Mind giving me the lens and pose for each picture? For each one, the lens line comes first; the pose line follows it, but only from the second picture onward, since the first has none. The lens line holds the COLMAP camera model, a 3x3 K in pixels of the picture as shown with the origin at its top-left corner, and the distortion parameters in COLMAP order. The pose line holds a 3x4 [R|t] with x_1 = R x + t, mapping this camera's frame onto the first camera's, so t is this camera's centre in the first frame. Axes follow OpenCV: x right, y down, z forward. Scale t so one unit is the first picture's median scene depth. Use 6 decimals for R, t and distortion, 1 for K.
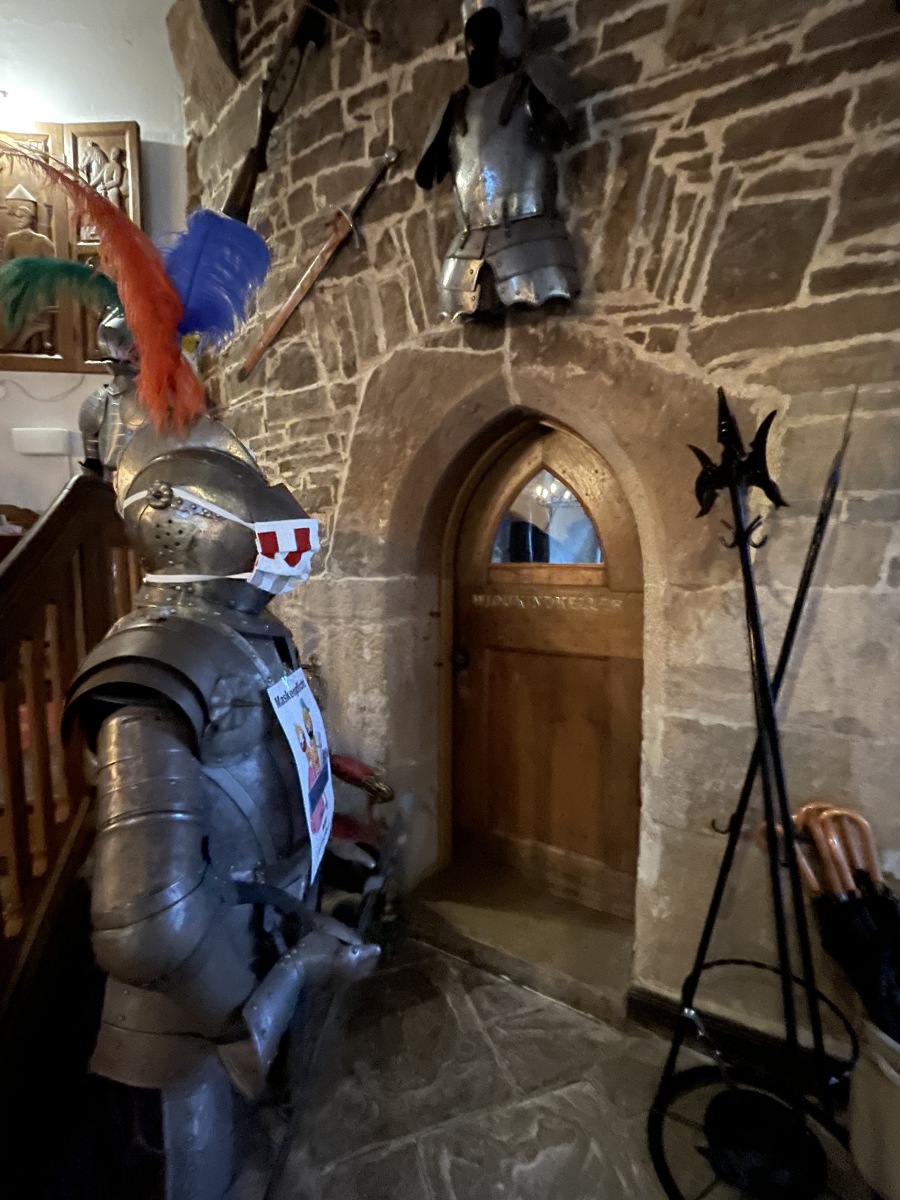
lens RADIAL K [[565.4, 0, 450.0], [0, 565.4, 599.3], [0, 0, 1]] dist [-0.001546, -0.001517]
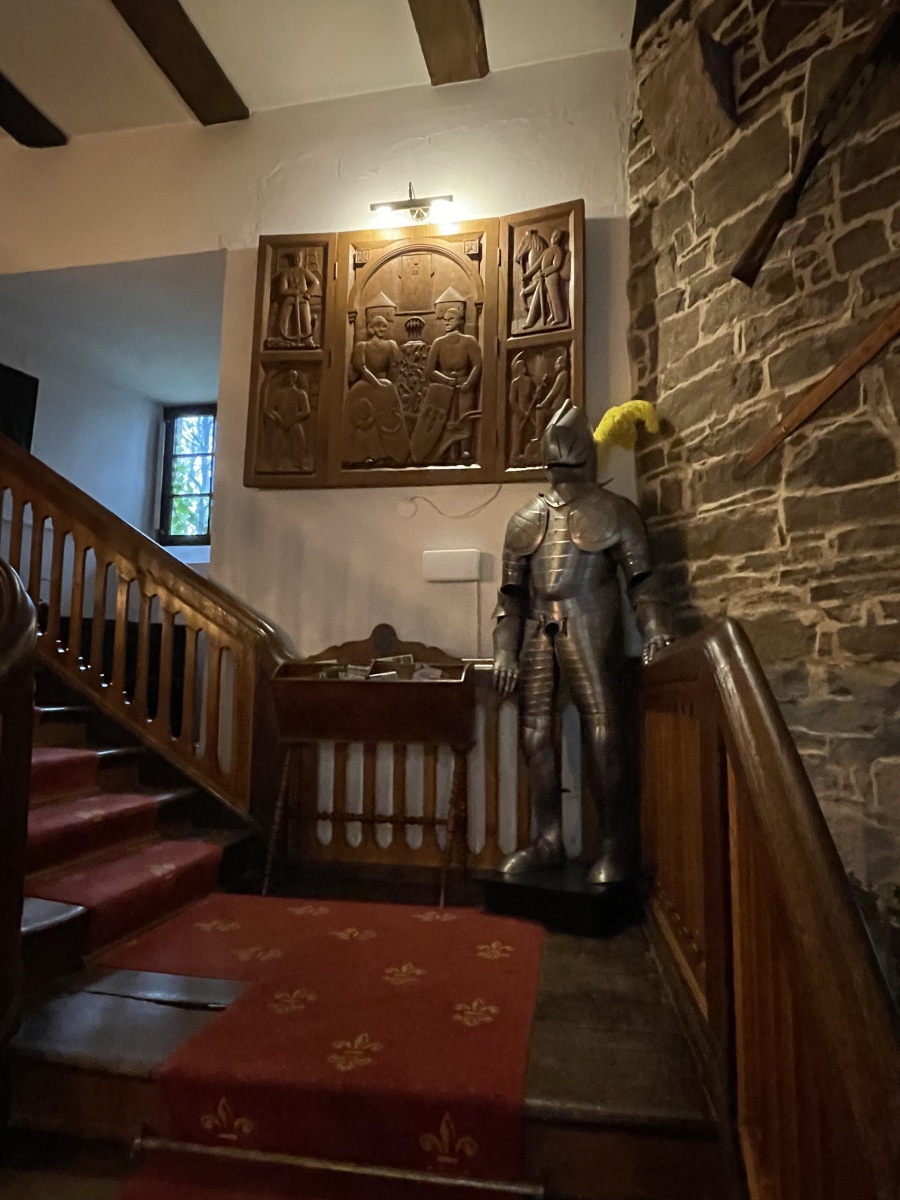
lens RADIAL K [[735.1, 0, 451.3], [0, 735.1, 602.3], [0, 0, 1]] dist [-0.006238, -0.003852]
pose [[0.941281, -0.011720, -0.337422, -0.408618], [-0.053549, 0.981564, -0.183477, -0.033197], [0.333351, 0.190772, 0.923300, 0.021297]]
